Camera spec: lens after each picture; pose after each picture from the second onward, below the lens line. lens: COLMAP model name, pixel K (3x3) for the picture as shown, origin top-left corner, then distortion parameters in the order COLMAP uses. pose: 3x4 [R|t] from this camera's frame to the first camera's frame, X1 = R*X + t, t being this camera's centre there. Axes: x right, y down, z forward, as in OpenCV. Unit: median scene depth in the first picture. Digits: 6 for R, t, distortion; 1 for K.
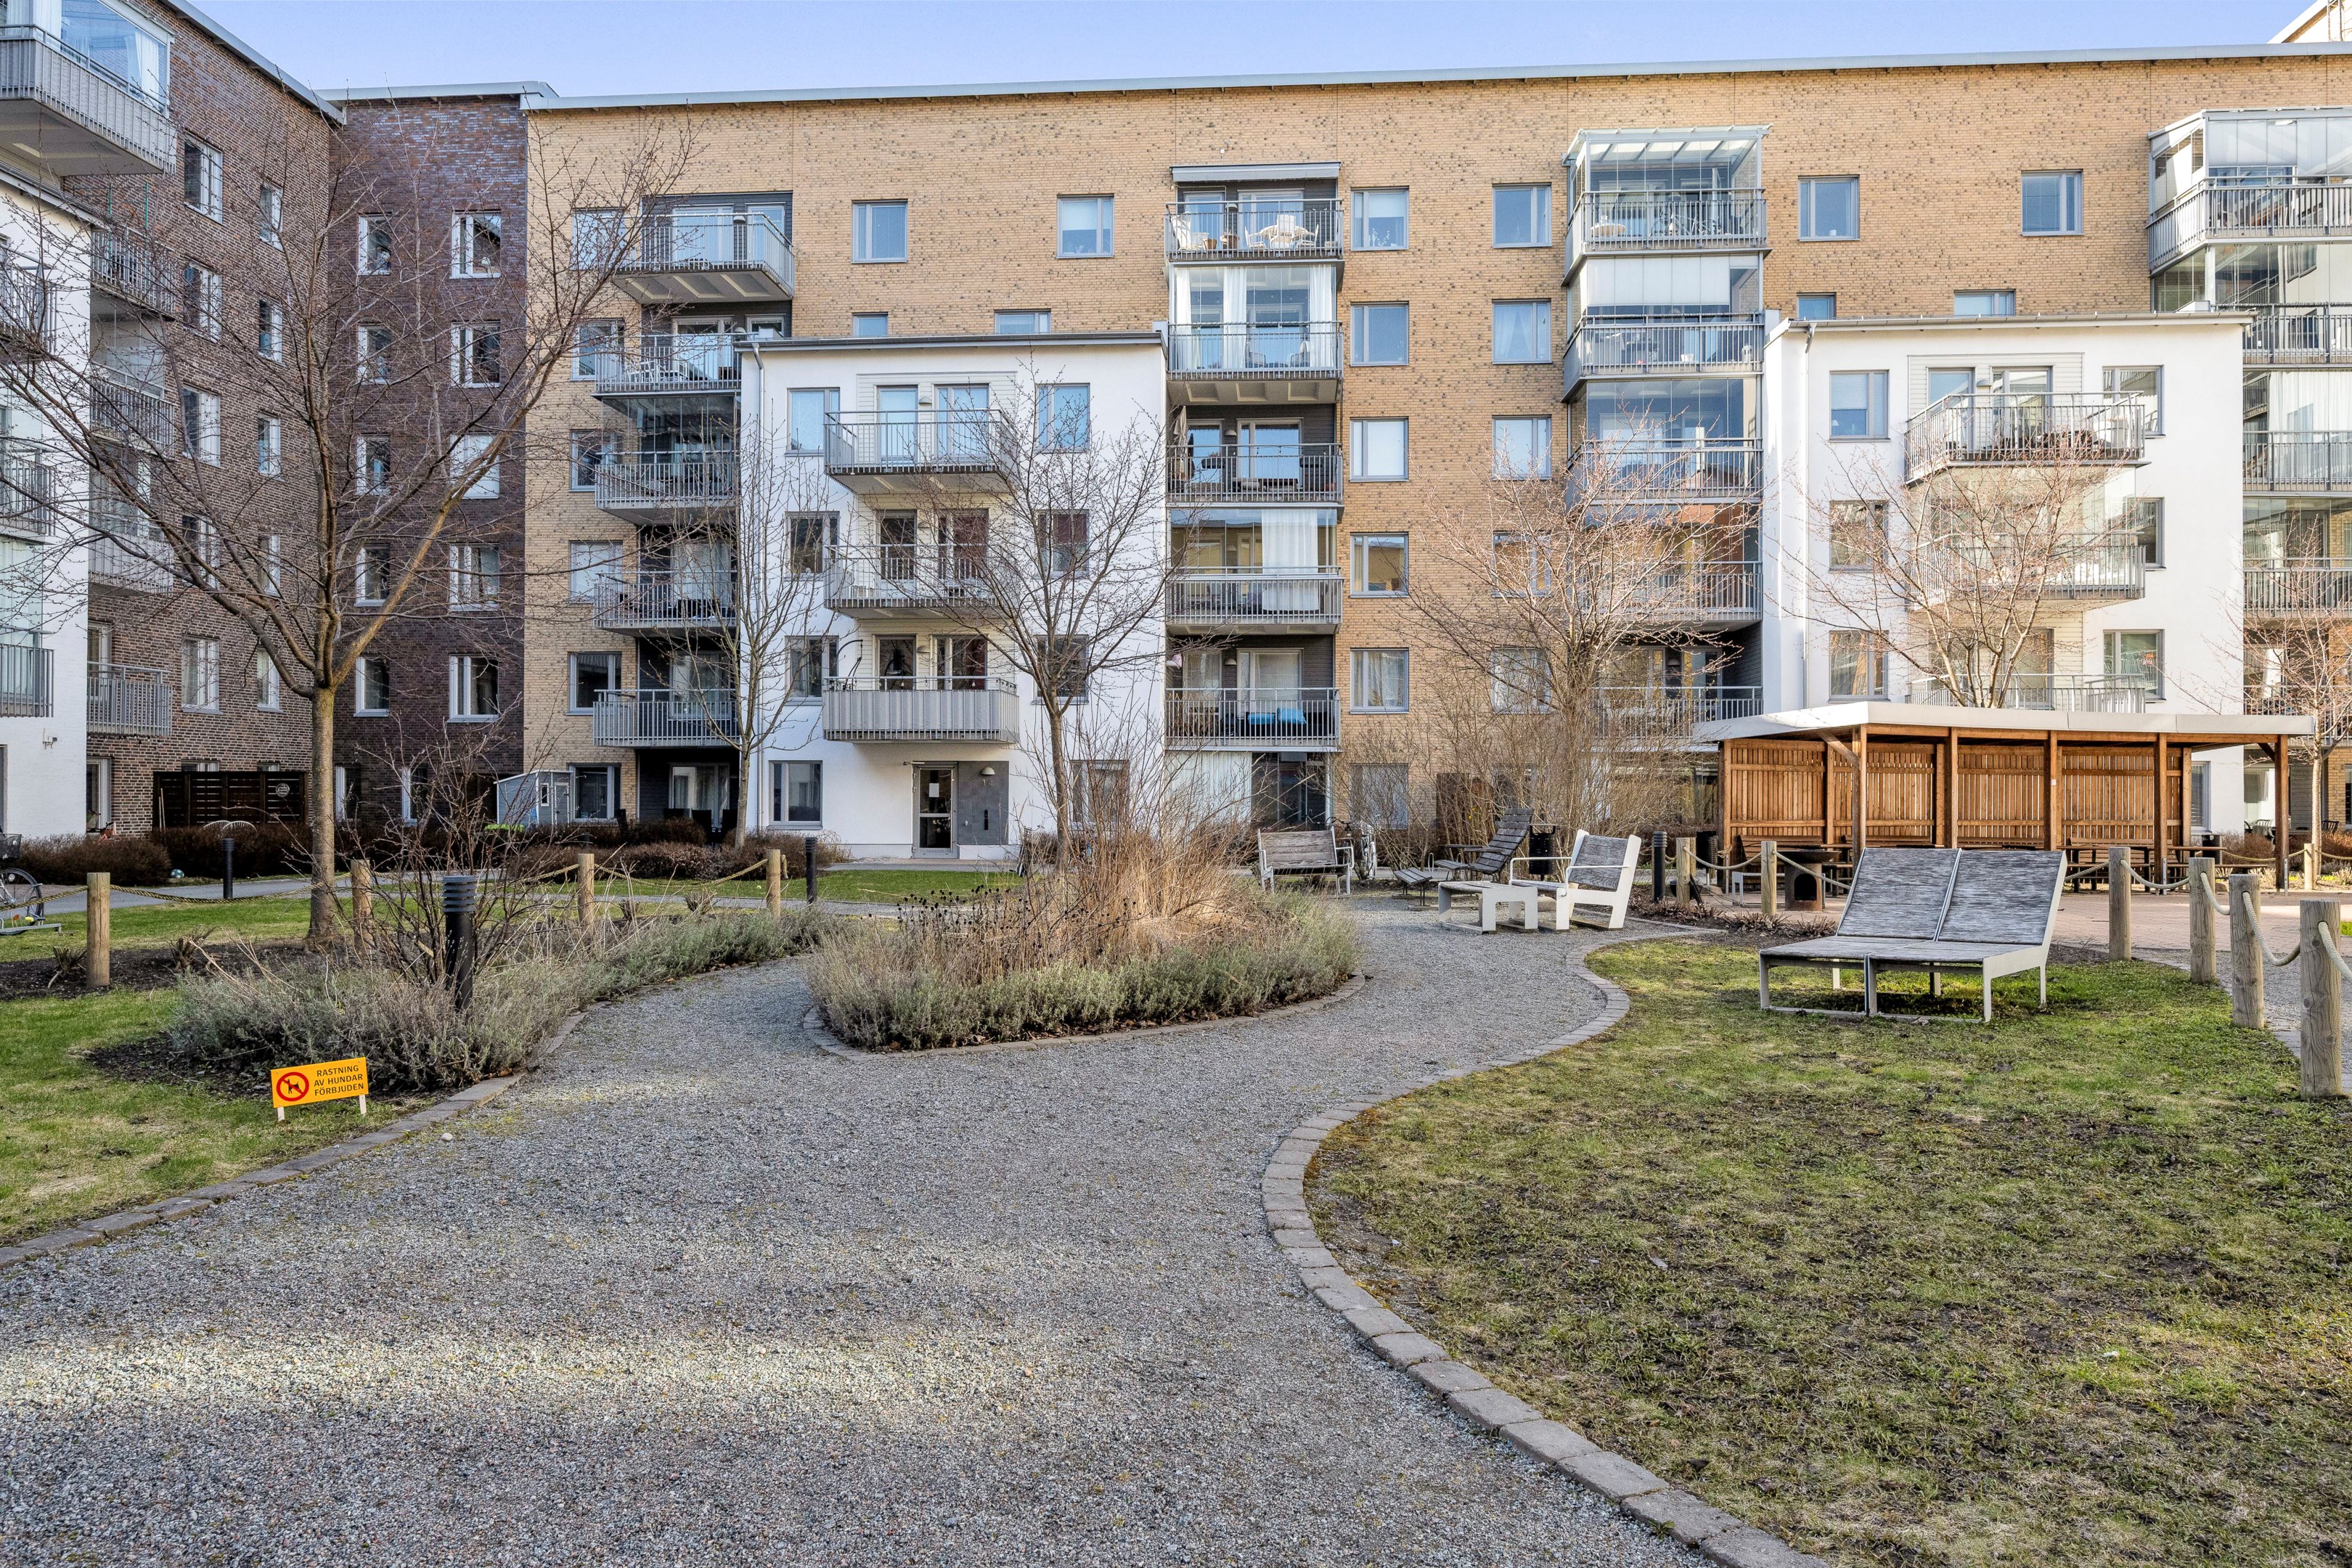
lens RADIAL K [[1520.5, 0, 1181.2], [0, 1520.5, 795.5], [0, 0, 1]] dist [-0.000447, 0.000899]
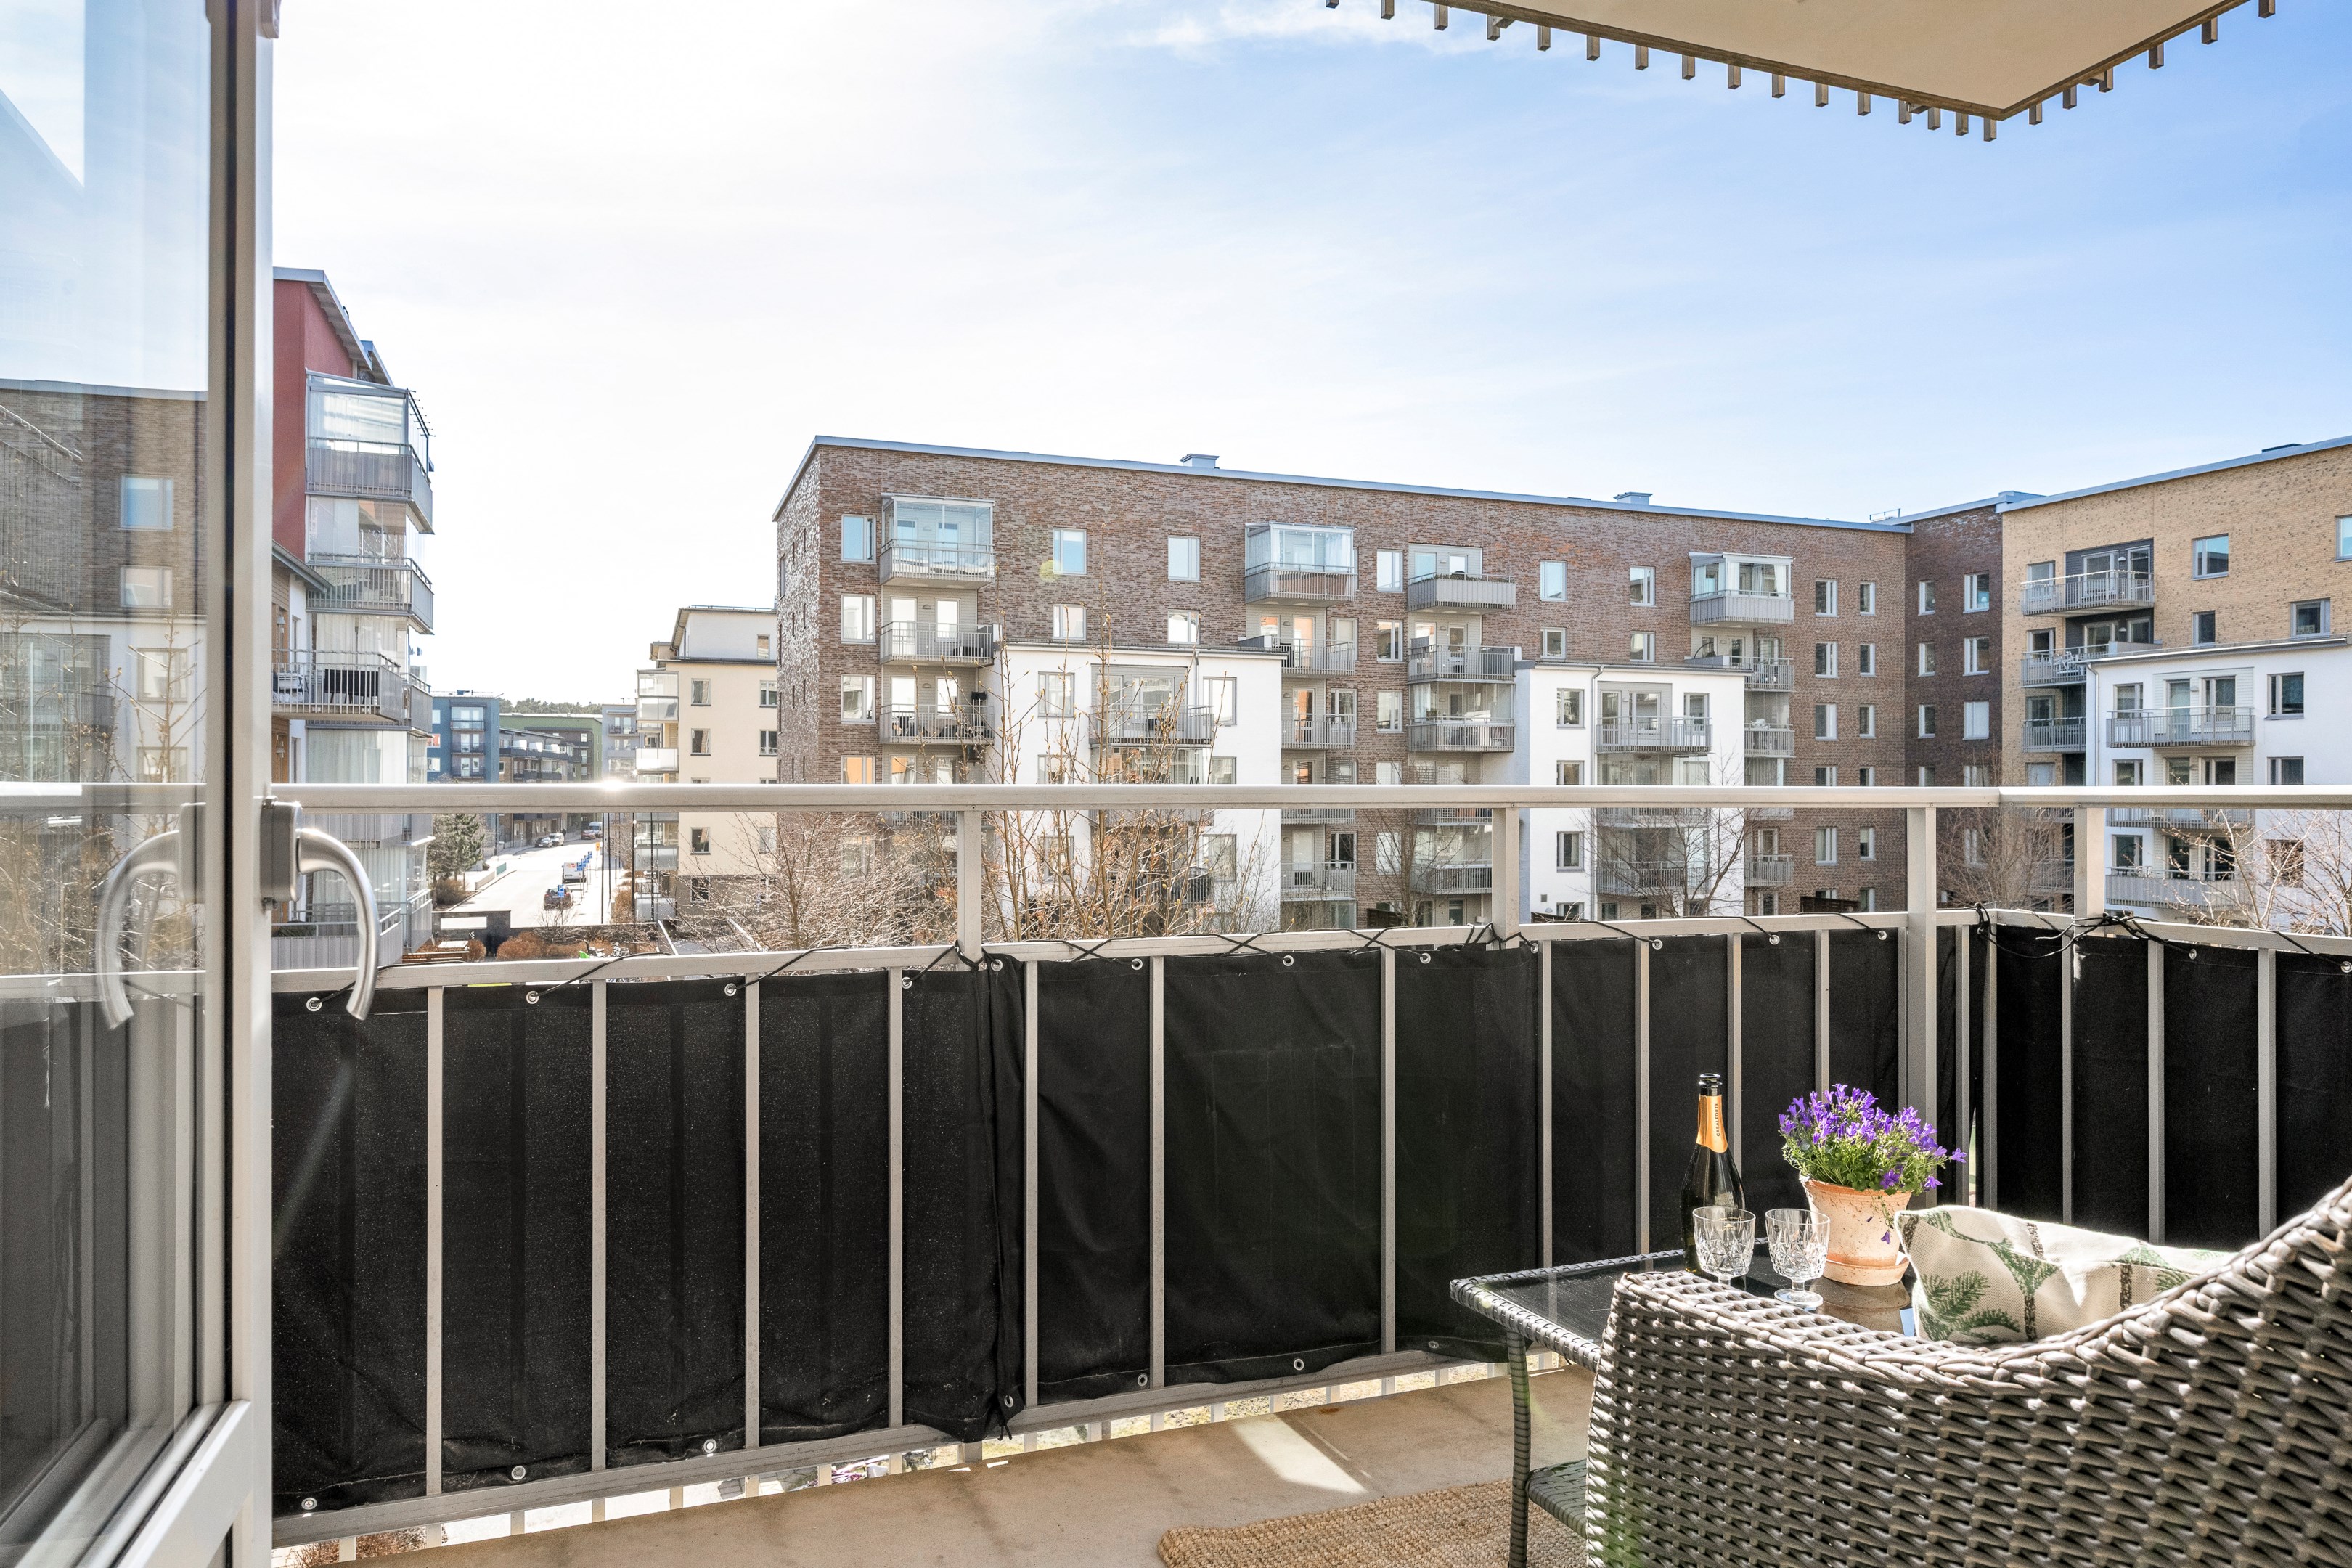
lens RADIAL K [[1520.5, 0, 1181.2], [0, 1520.5, 795.5], [0, 0, 1]] dist [-0.000447, 0.000899]
pose [[0.419926, 0.002733, -0.907554, 0.758301], [-0.003490, 0.999993, 0.001396, -0.135767], [0.907552, 0.002581, 0.419932, -0.570185]]
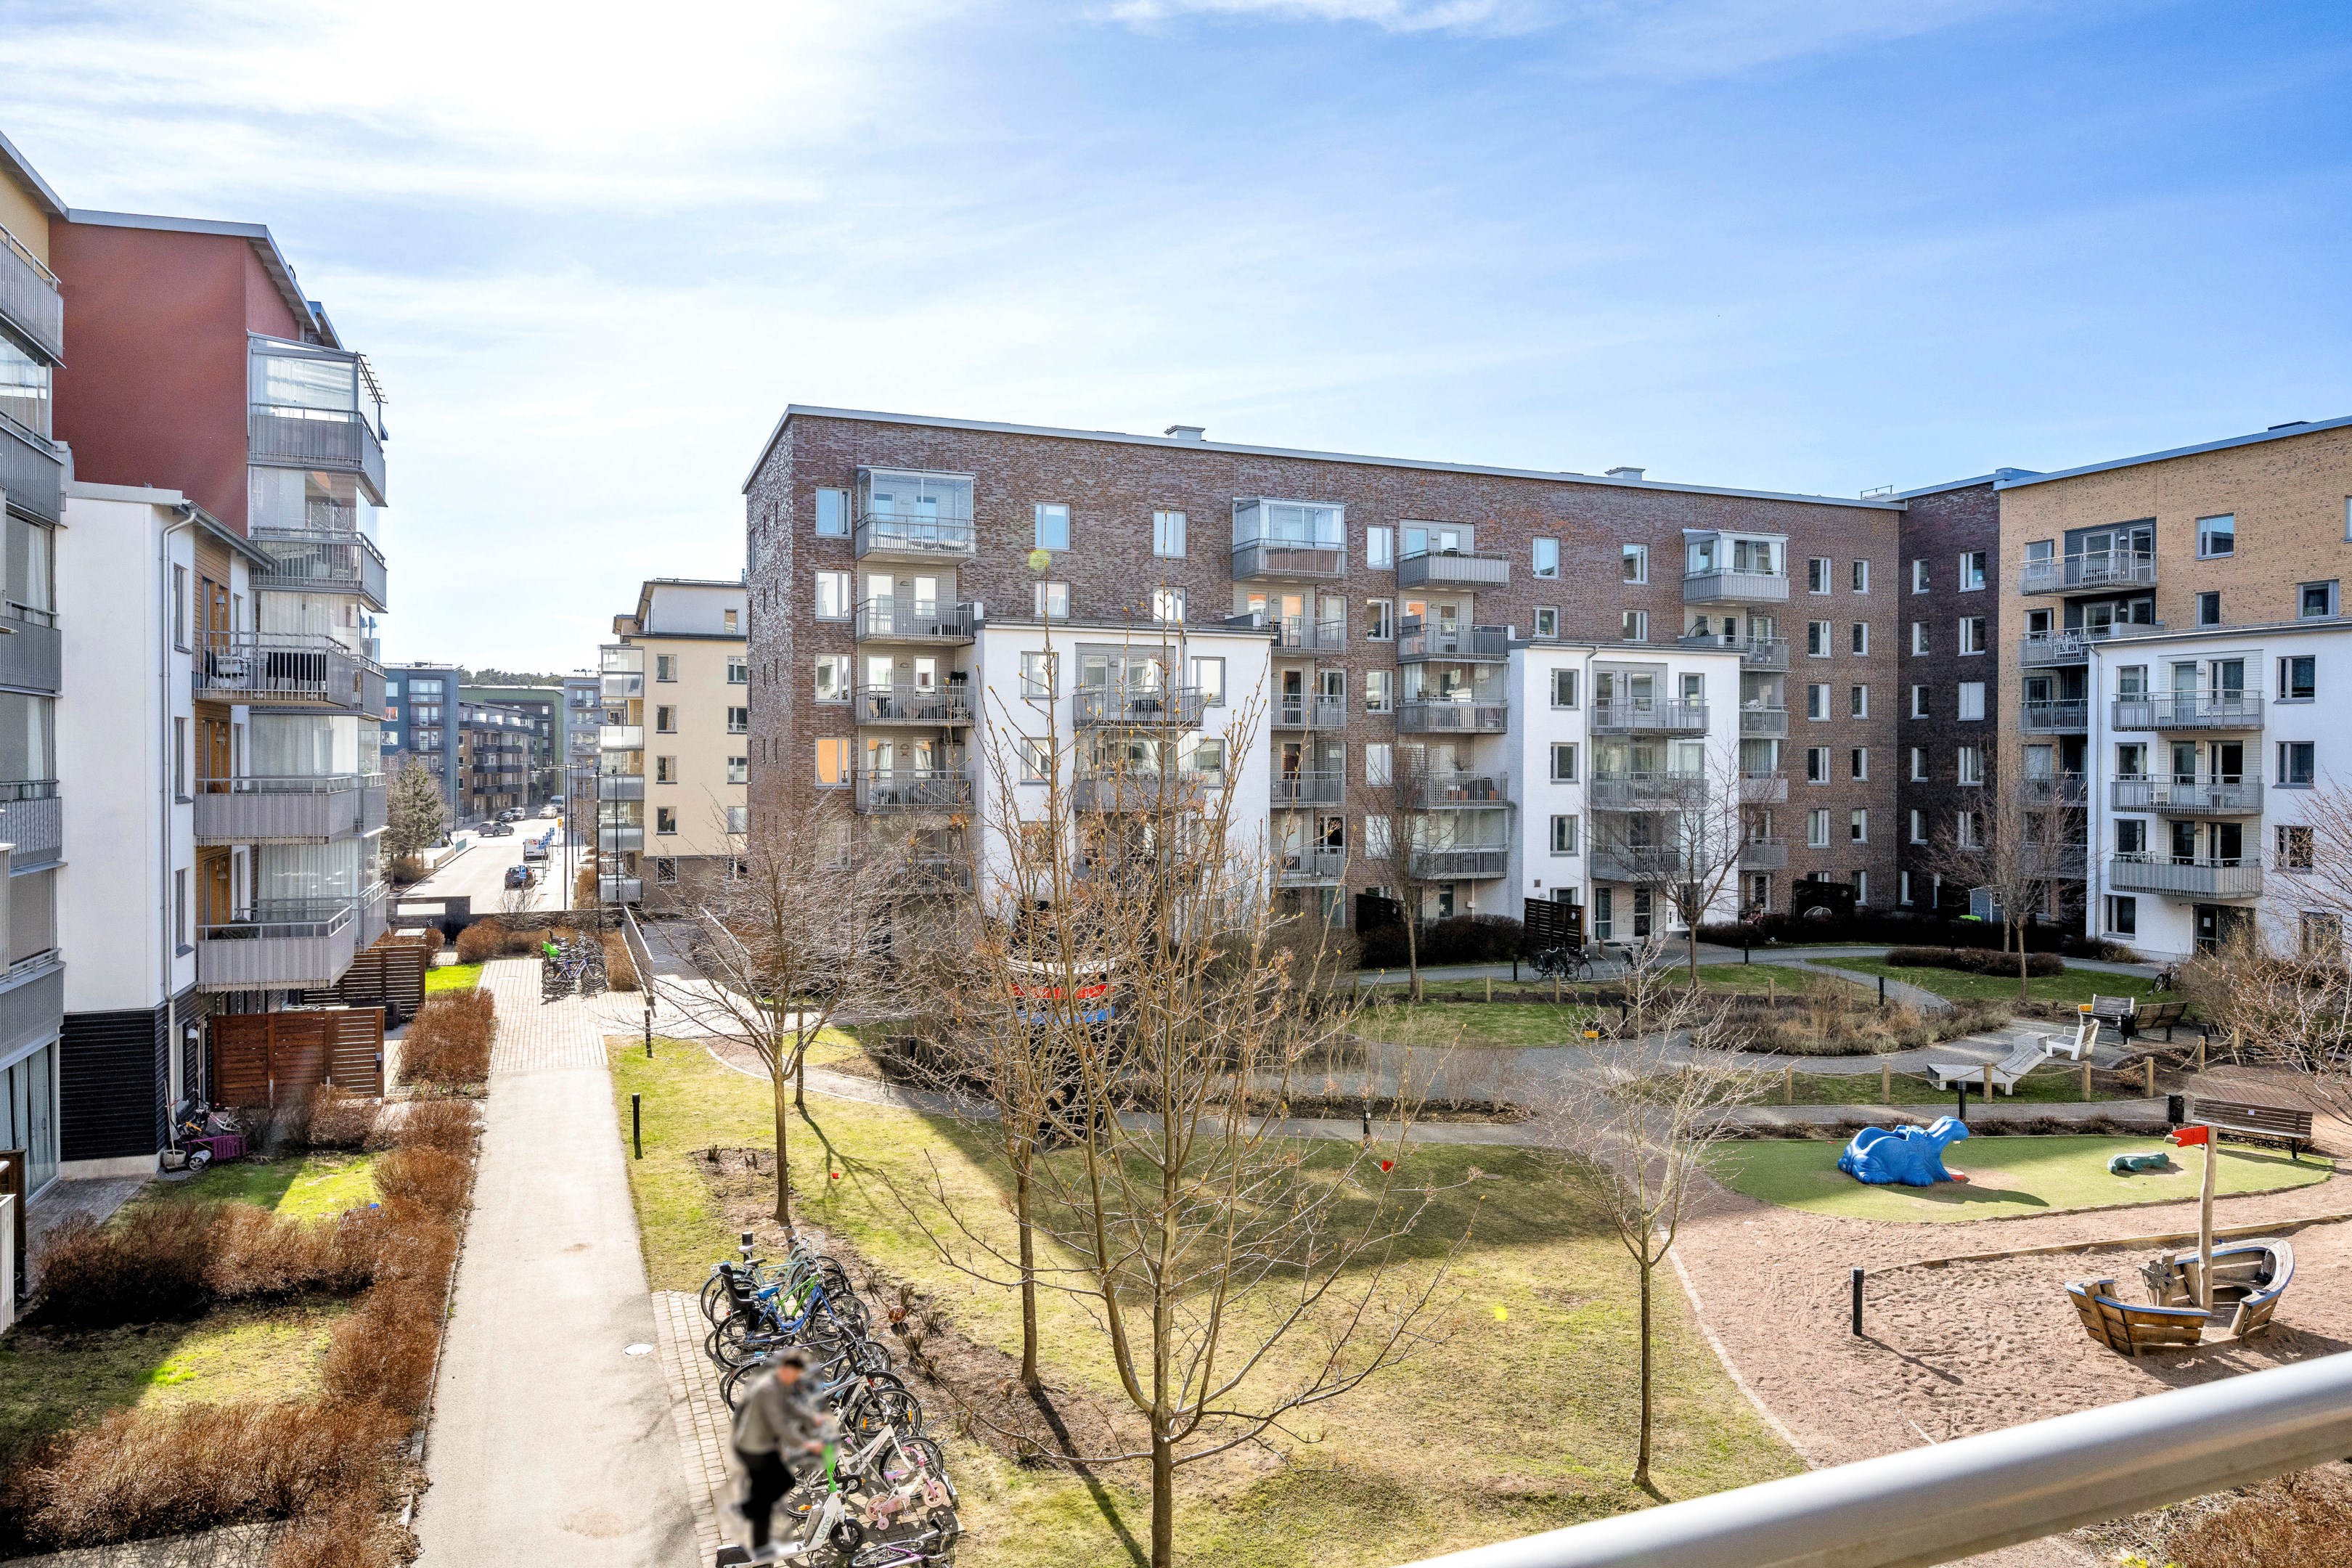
lens RADIAL K [[1518.3, 0, 1176.0], [0, 1518.3, 784.0], [0, 0, 1]] dist [-0.000612, -0.000323]
pose [[0.437616, 0.013423, -0.899062, 0.706118], [-0.004606, 0.999909, 0.012687, -0.147311], [0.899150, -0.001411, 0.437638, -0.568471]]
